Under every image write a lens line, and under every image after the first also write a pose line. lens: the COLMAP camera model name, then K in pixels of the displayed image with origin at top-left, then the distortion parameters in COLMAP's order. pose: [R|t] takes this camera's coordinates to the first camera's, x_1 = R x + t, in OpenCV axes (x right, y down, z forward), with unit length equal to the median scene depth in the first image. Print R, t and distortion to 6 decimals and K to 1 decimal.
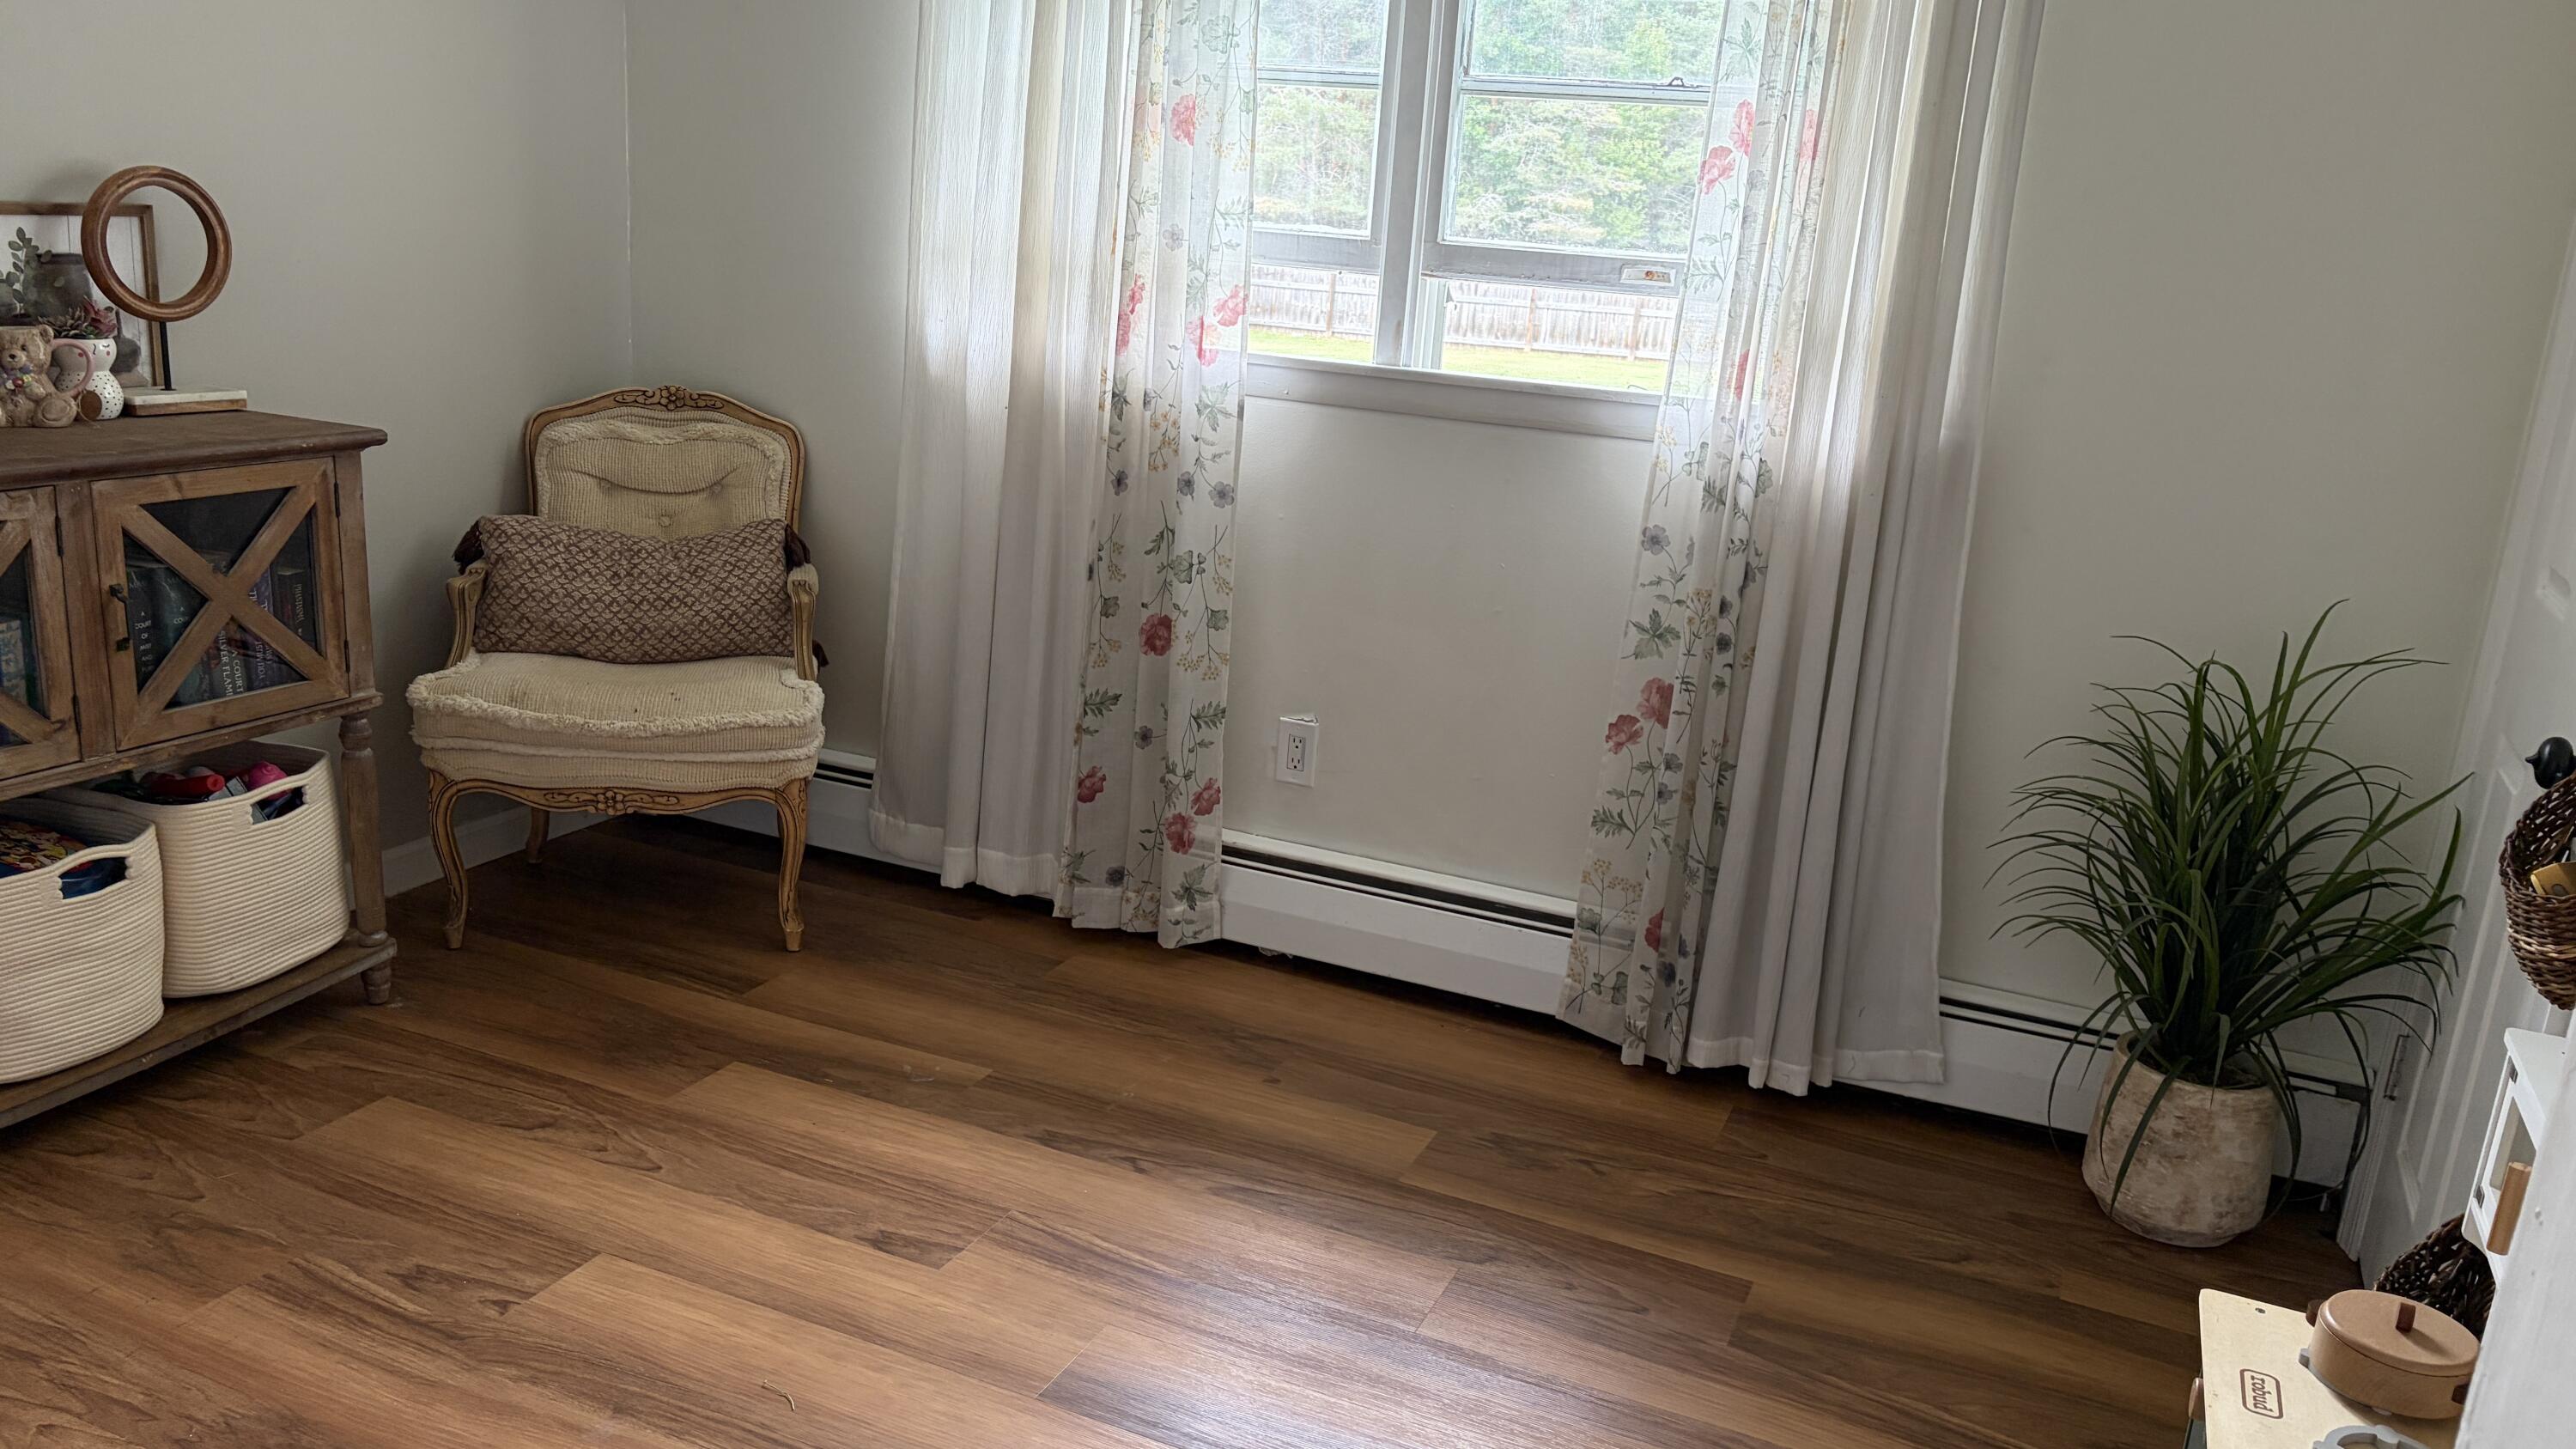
lens RADIAL K [[1921.2, 0, 1298.1], [0, 1921.2, 748.1], [0, 0, 1]] dist [0.046468, -0.047461]
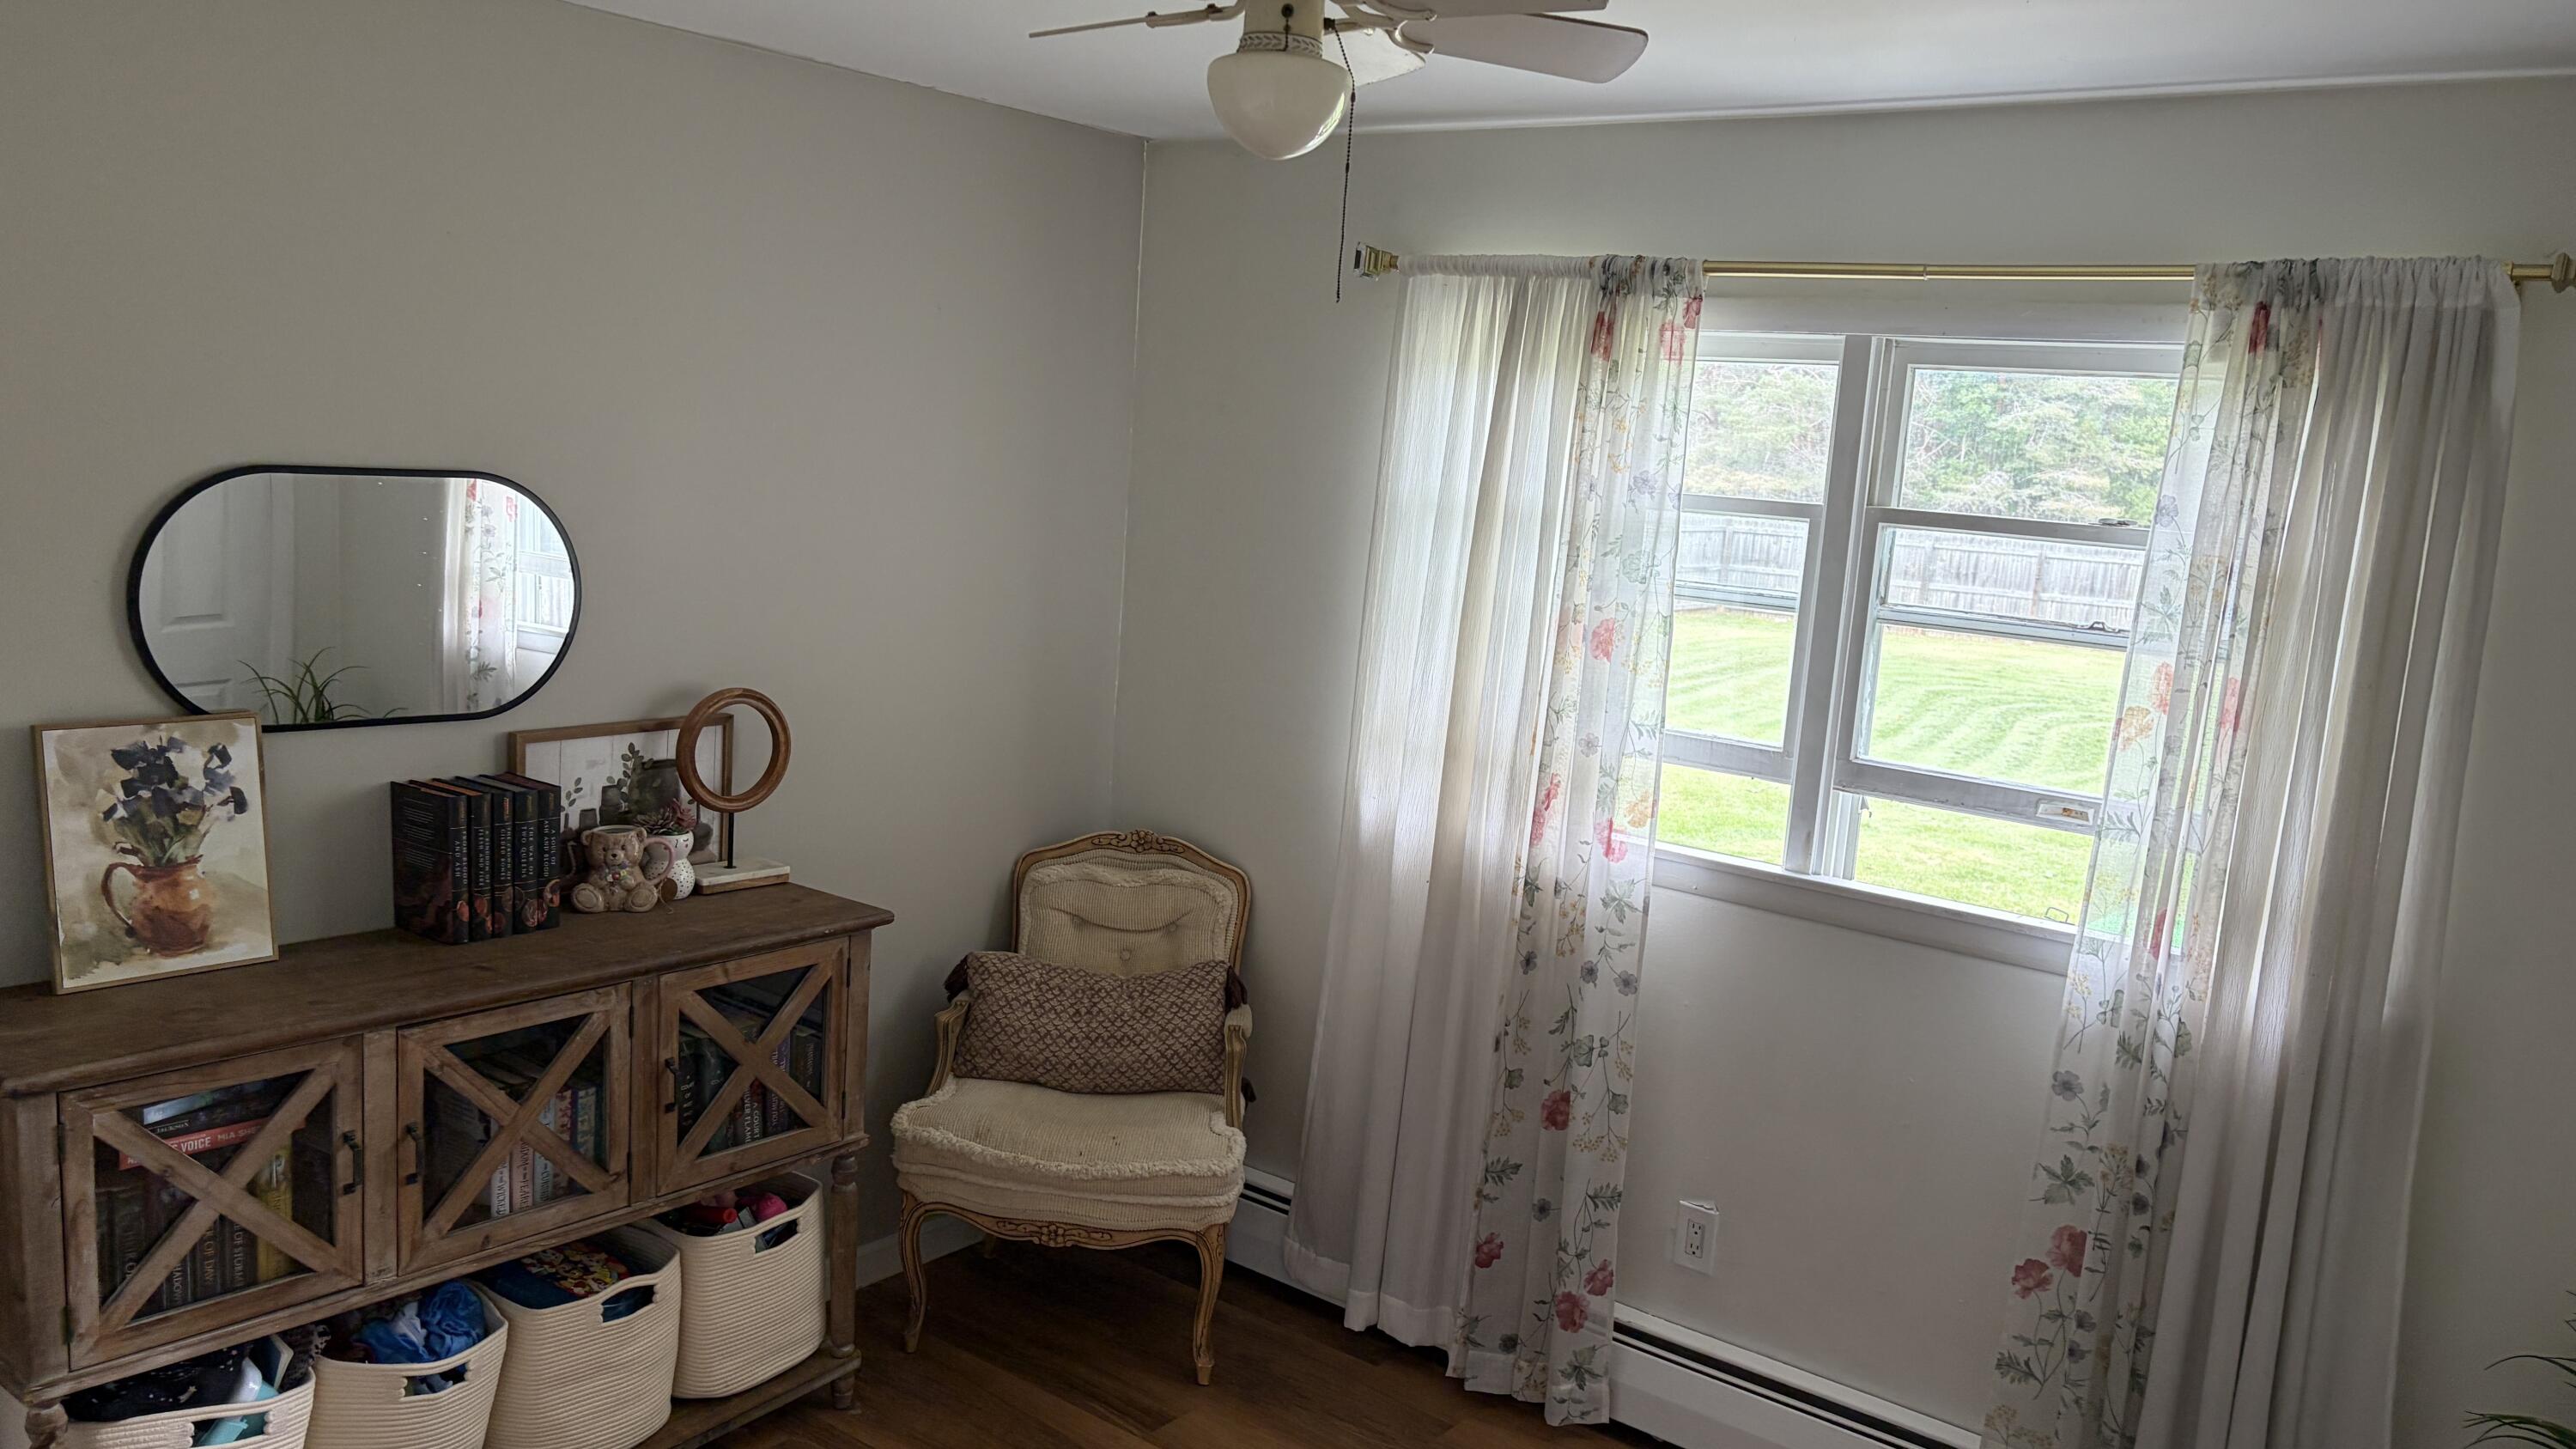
lens RADIAL K [[1921.2, 0, 1296.4], [0, 1921.2, 728.2], [0, 0, 1]] dist [0.046468, -0.047461]
pose [[0.967188, 0.034737, -0.251675, 0.045921], [-0.065084, 0.991429, -0.113281, -0.143579], [0.245583, 0.125944, 0.961159, -0.059723]]
